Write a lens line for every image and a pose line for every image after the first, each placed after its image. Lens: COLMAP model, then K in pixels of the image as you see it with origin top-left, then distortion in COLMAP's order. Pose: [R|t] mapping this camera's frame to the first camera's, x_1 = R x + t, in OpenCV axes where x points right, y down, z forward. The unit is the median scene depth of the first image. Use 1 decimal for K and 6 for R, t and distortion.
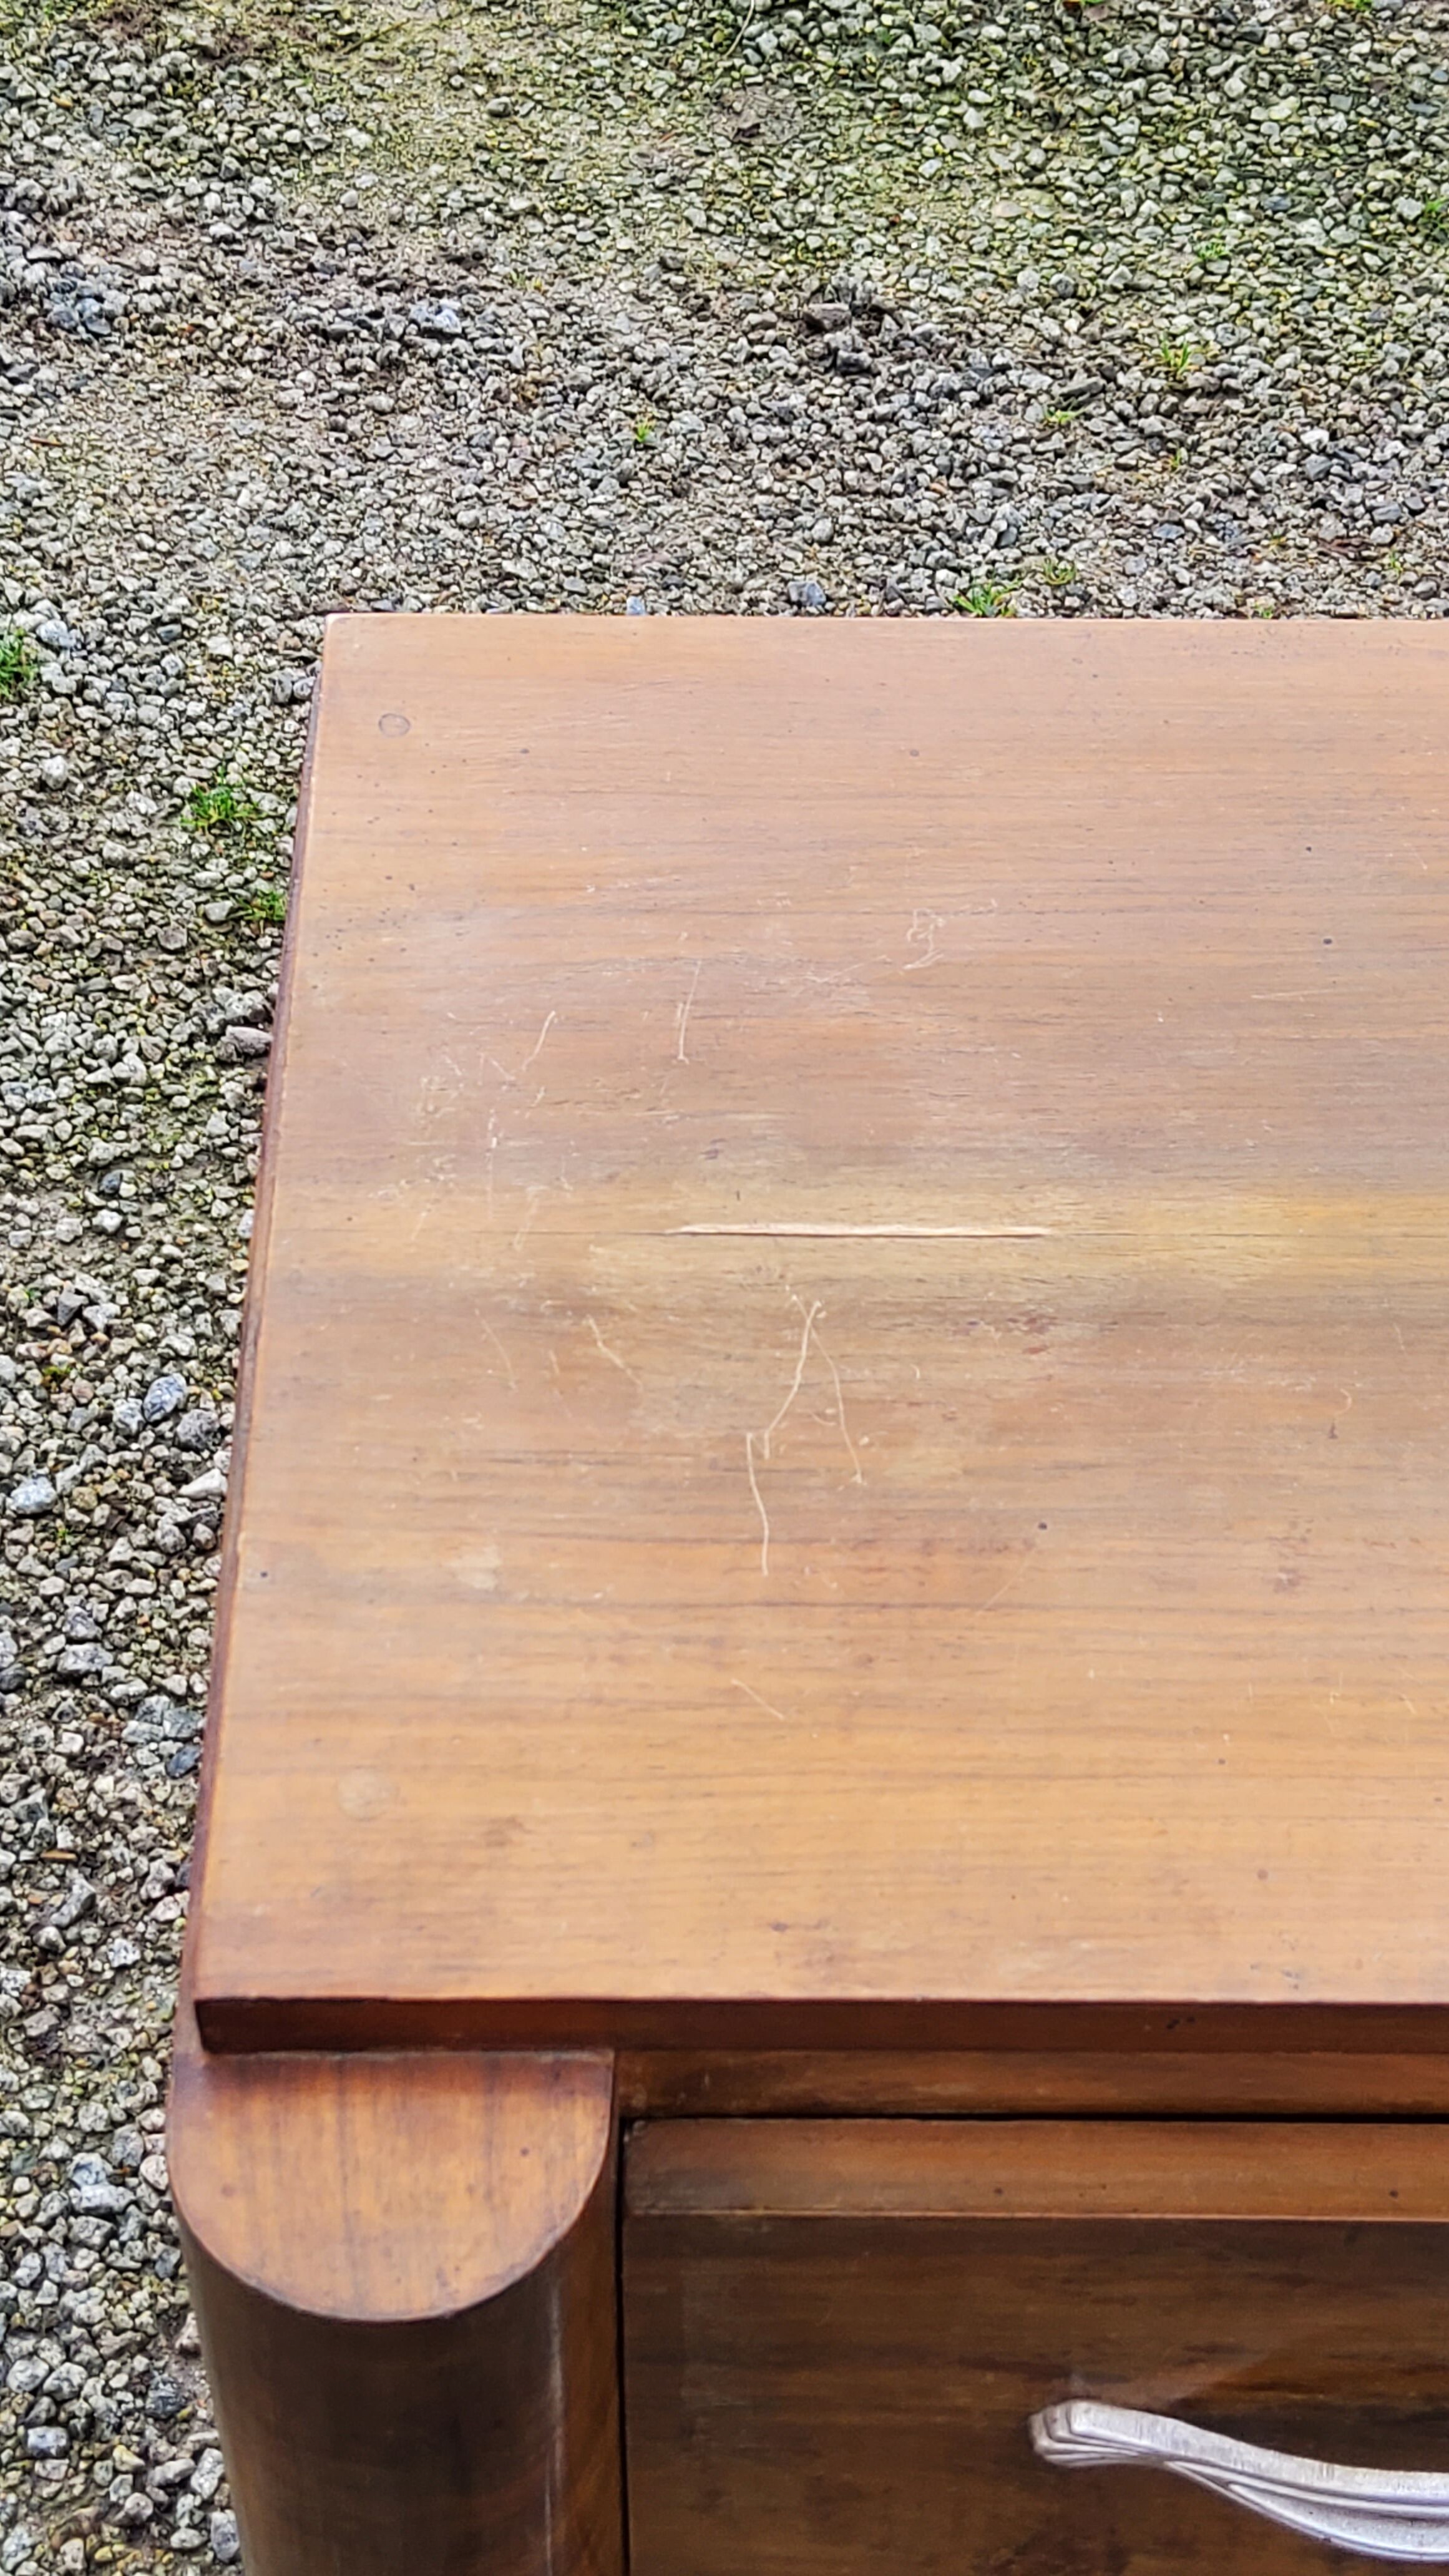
lens RADIAL K [[3868.9, 0, 751.6], [0, 3868.9, 1284.0], [0, 0, 1]] dist [0.107587, 0.000000]
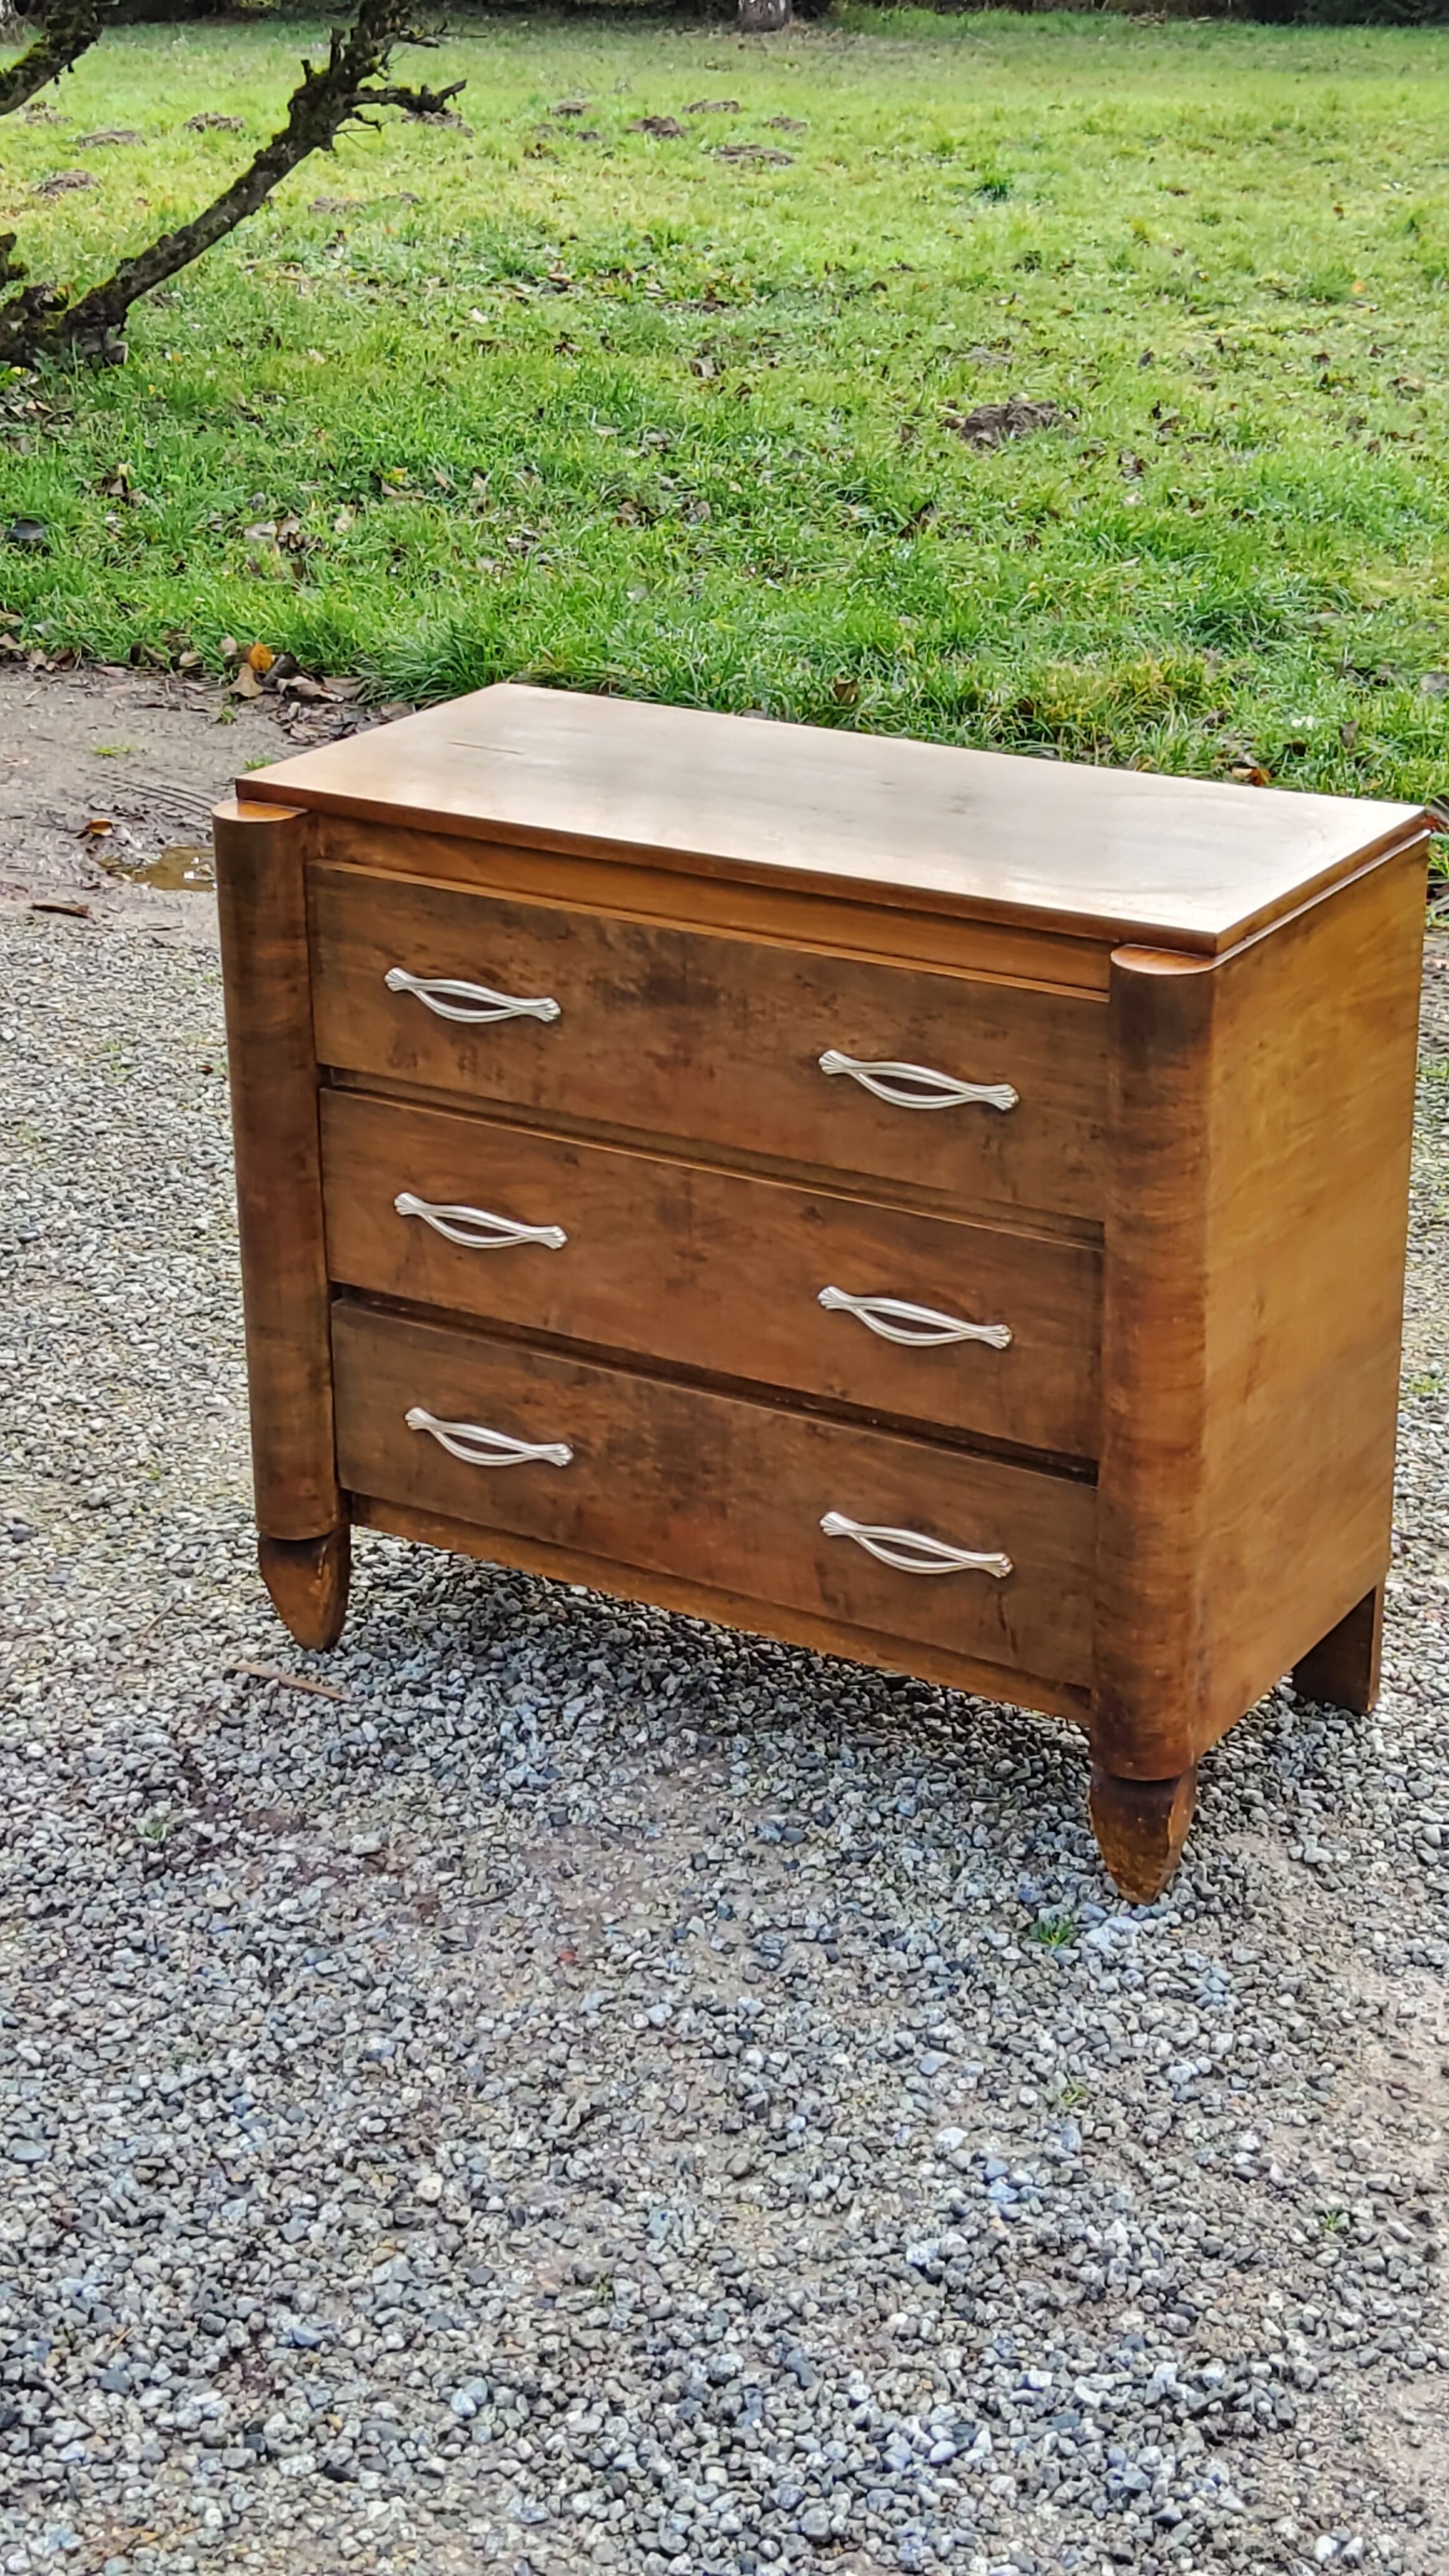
lens RADIAL K [[3868.9, 0, 805.5], [0, 3868.9, 1197.0], [0, 0, 1]] dist [0.107587, 0.000000]
pose [[0.850864, 0.169702, -0.497223, 1.092330], [-0.382558, 0.848799, -0.364951, 0.787166], [0.360110, 0.500741, 0.787134, -0.836236]]
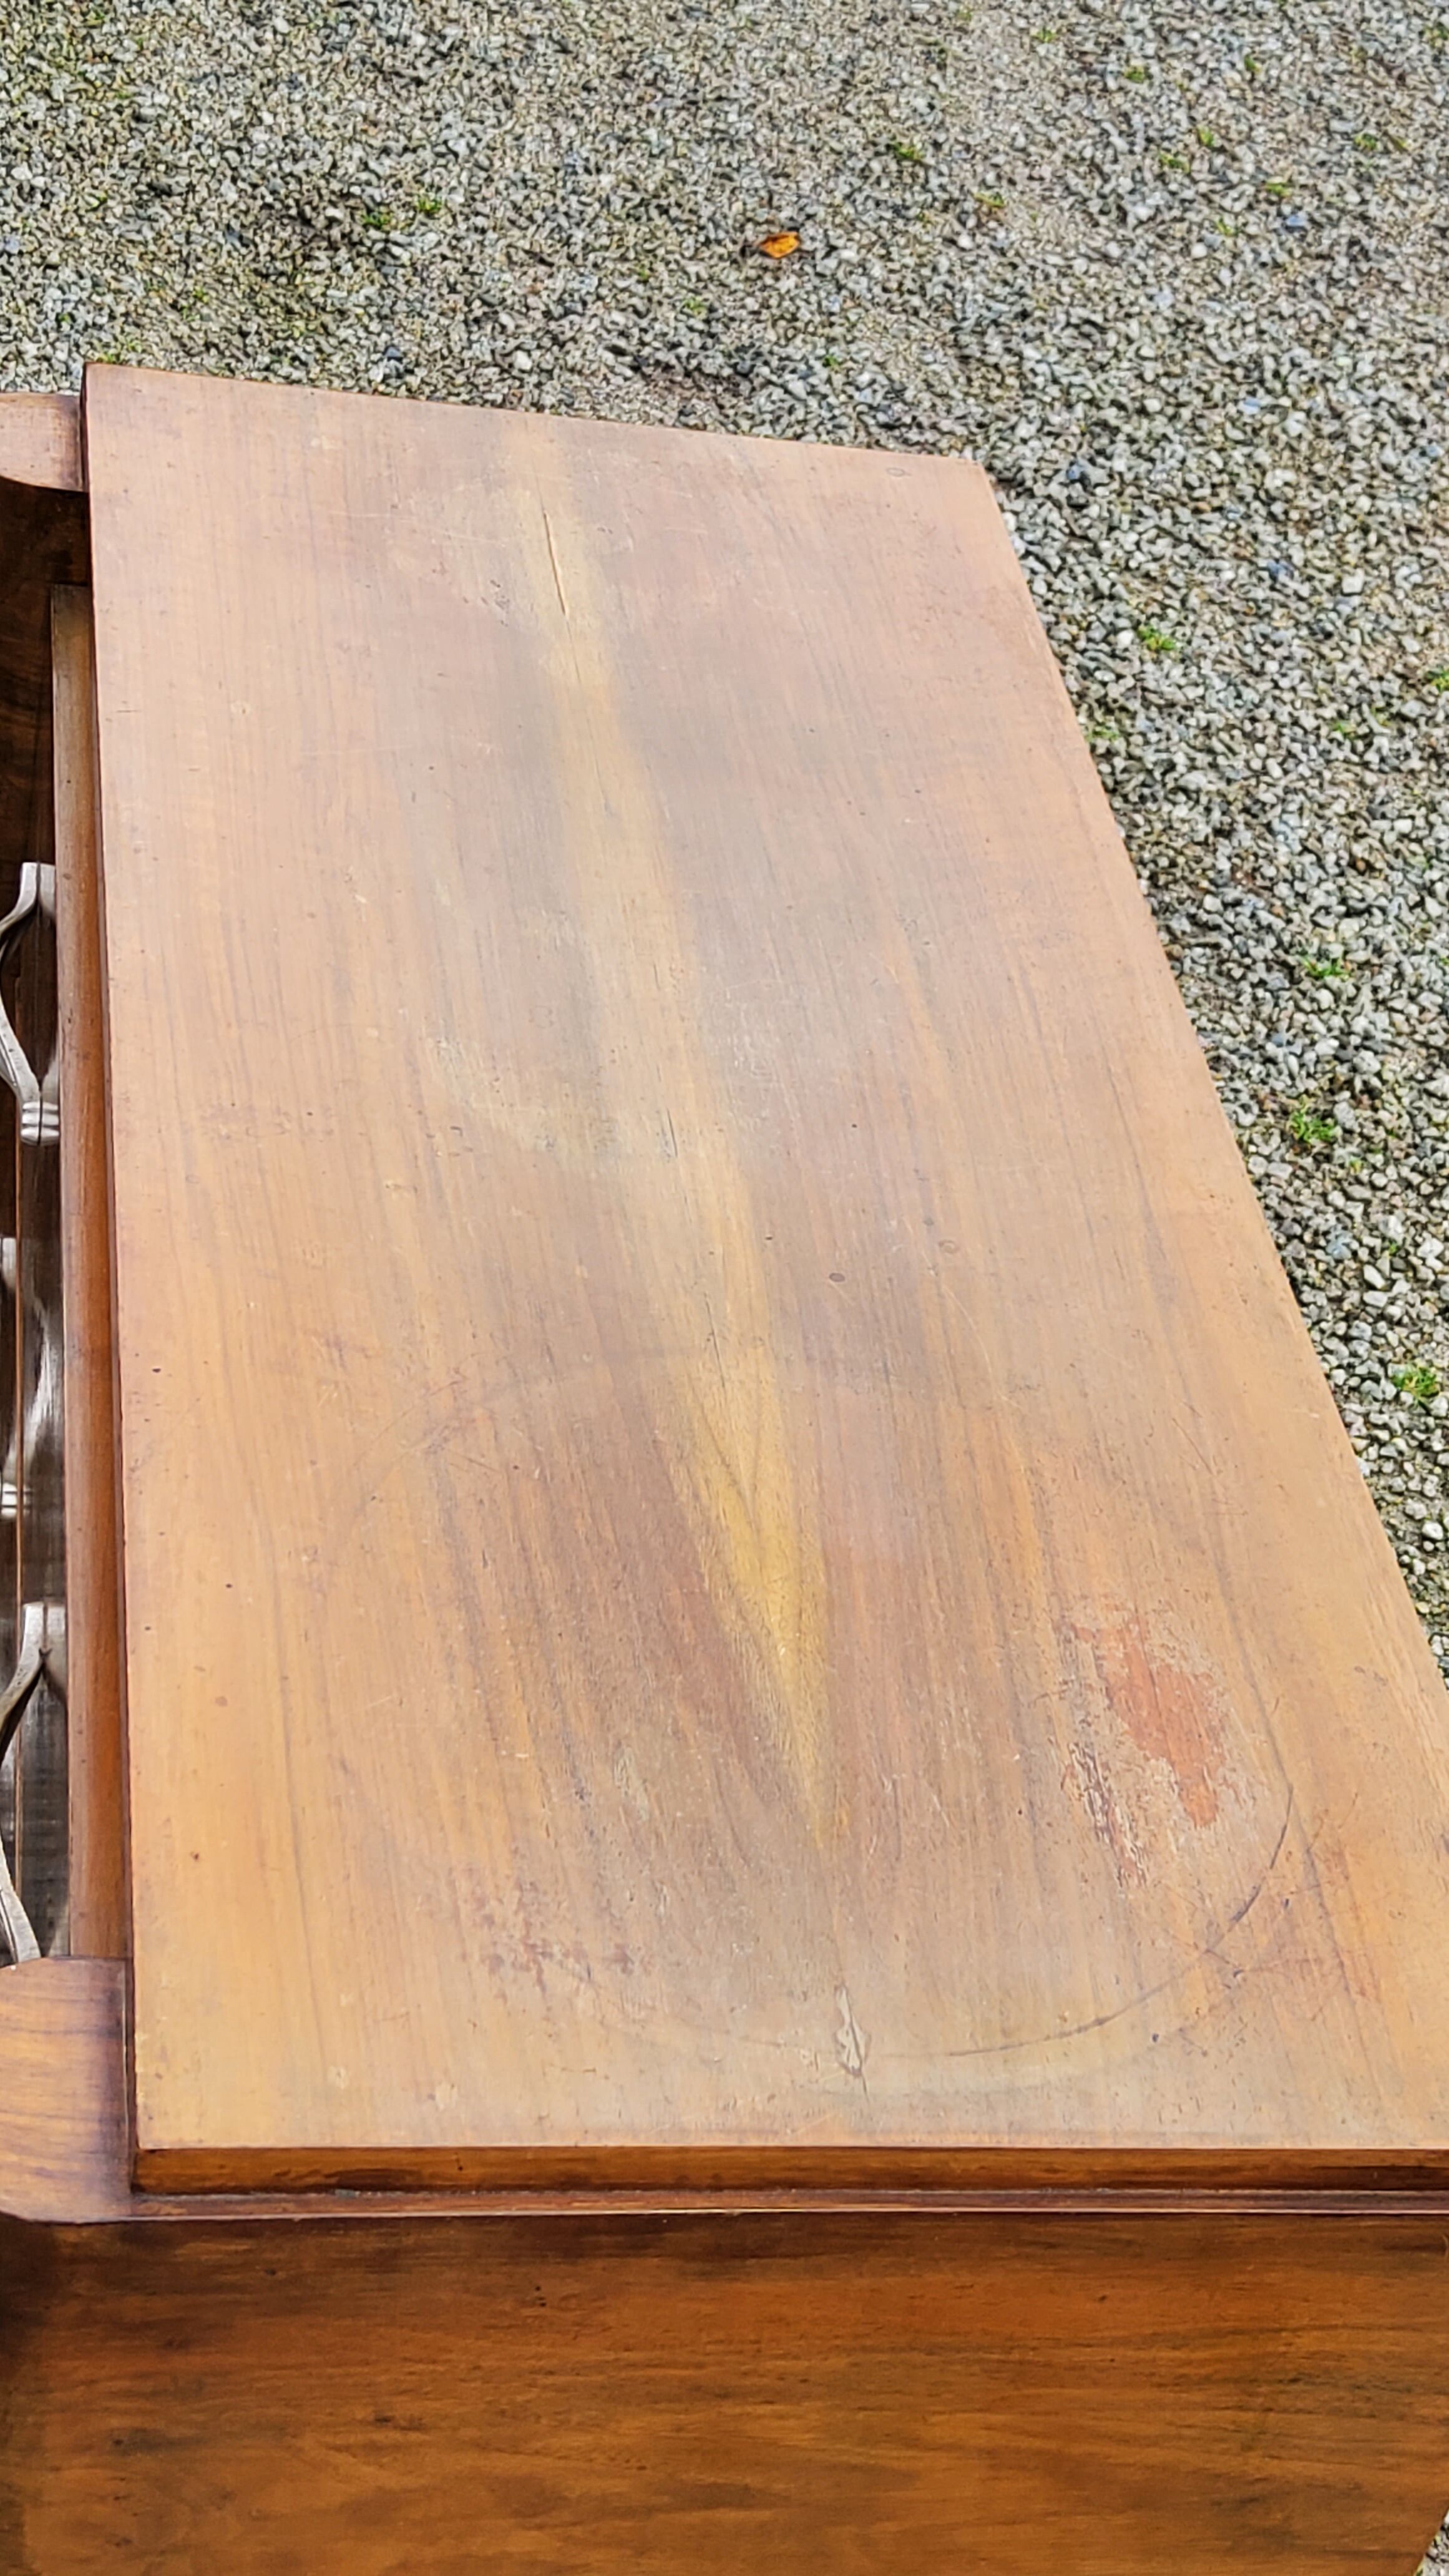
lens RADIAL K [[3868.9, 0, 719.9], [0, 3868.9, 1305.6], [0, 0, 1]] dist [0.107587, 0.000000]
pose [[0.132916, 0.642818, -0.754399, 0.771092], [-0.857670, 0.456066, 0.237499, -0.166575], [0.496725, 0.615458, 0.611944, 0.043035]]
